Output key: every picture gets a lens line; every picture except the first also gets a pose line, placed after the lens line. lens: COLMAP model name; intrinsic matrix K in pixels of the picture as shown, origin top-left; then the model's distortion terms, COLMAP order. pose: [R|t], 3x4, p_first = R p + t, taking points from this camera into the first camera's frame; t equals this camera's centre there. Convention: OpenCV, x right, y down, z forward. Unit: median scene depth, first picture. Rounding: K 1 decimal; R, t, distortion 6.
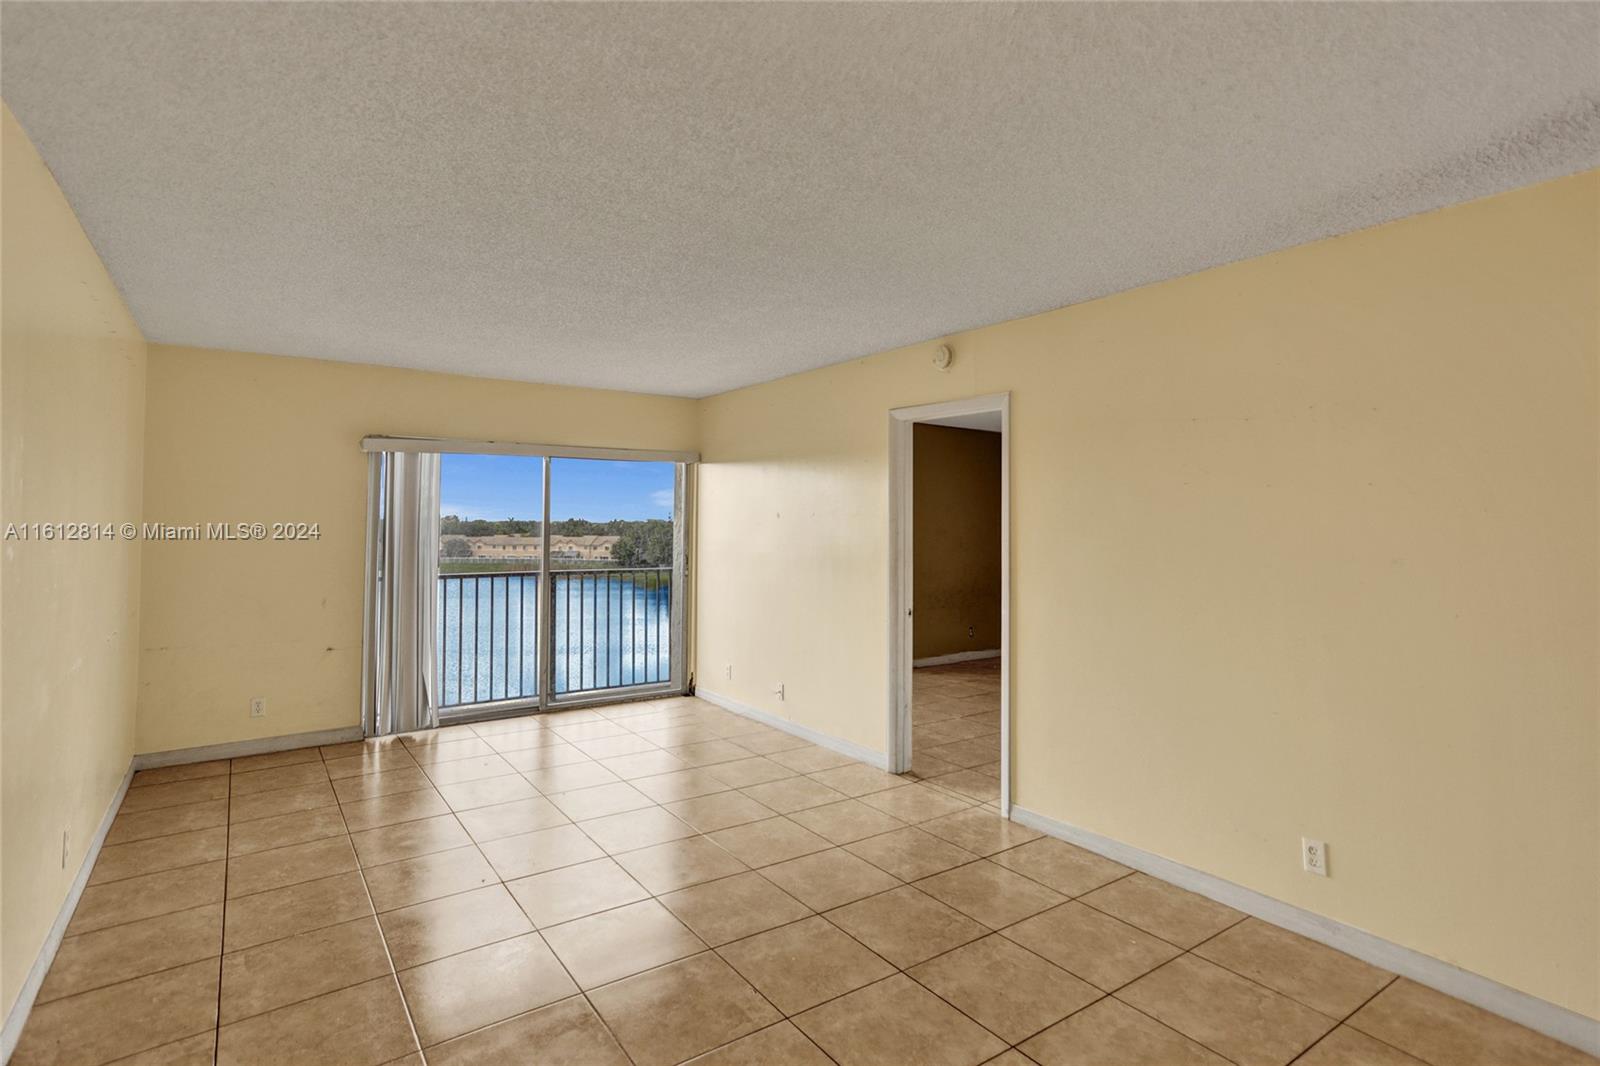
lens RADIAL K [[801.9, 0, 789.5], [0, 801.9, 503.7], [0, 0, 1]] dist [-0.023862, 0.036932]
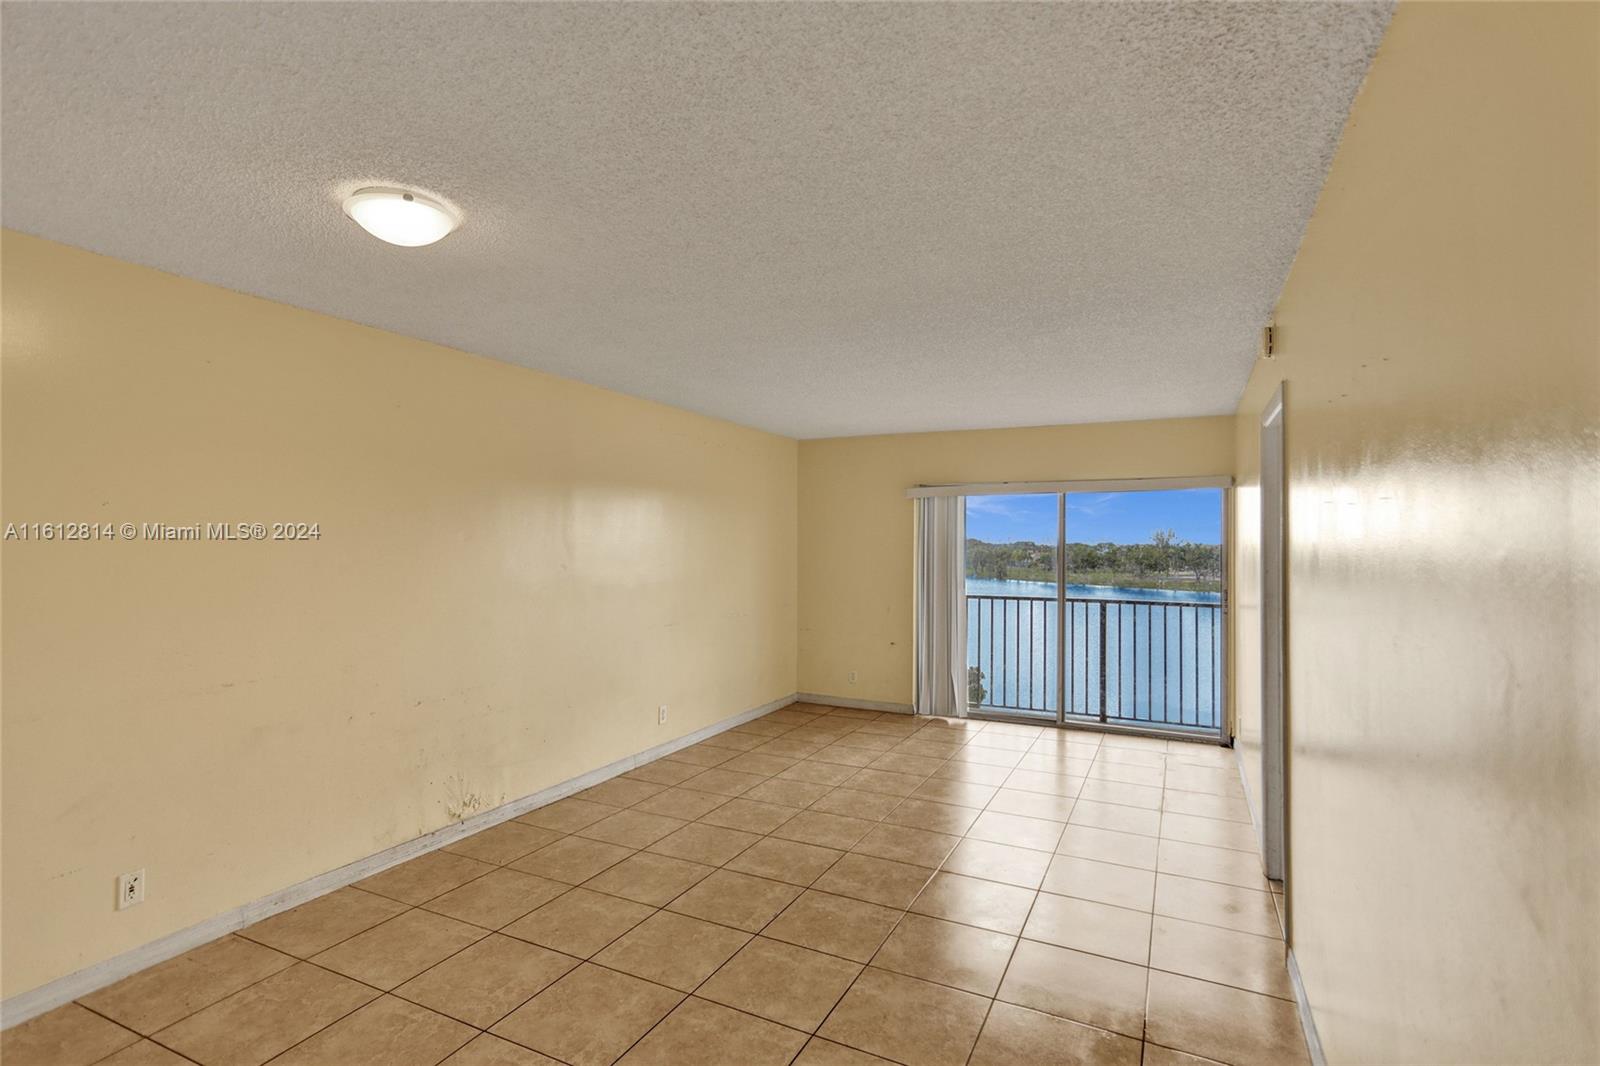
lens RADIAL K [[784.4, 0, 791.5], [0, 784.4, 533.3], [0, 0, 1]] dist [-0.023296, 0.038143]
pose [[0.478065, -0.012932, -0.878229, 0.697388], [0.017689, 0.999831, -0.005094, -0.005675], [0.878146, -0.013099, 0.478213, 0.264984]]
